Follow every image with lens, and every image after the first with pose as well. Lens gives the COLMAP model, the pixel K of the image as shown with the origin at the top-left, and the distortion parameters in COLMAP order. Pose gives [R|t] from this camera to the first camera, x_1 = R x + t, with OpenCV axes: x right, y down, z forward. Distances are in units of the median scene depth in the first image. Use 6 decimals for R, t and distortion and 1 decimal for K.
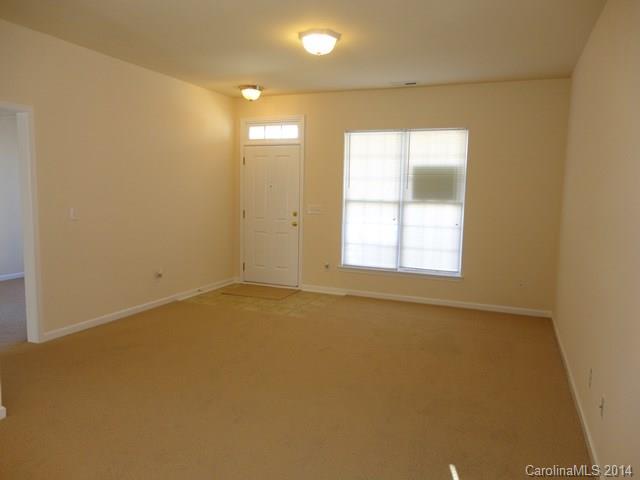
lens RADIAL K [[462.8, 0, 318.6], [0, 462.8, 241.4], [0, 0, 1]] dist [-0.012043, -0.001284]
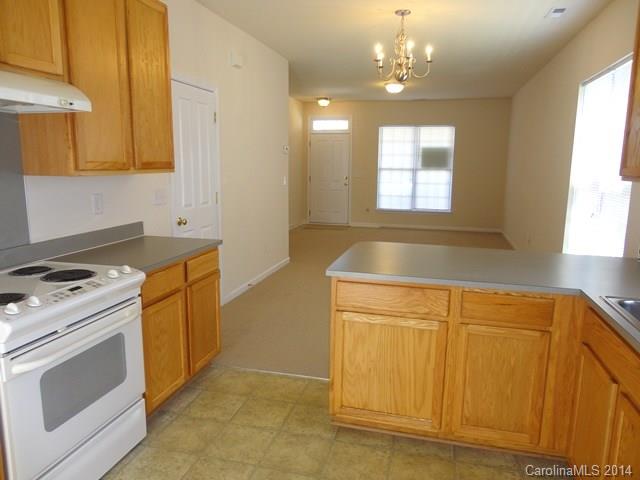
lens RADIAL K [[462.8, 0, 319.9], [0, 462.8, 240.0], [0, 0, 1]] dist [-0.012043, -0.001284]
pose [[0.993855, -0.023133, 0.108241, -0.343340], [0.018123, 0.998729, 0.047037, 0.084554], [-0.109192, -0.044786, 0.993011, -0.623523]]
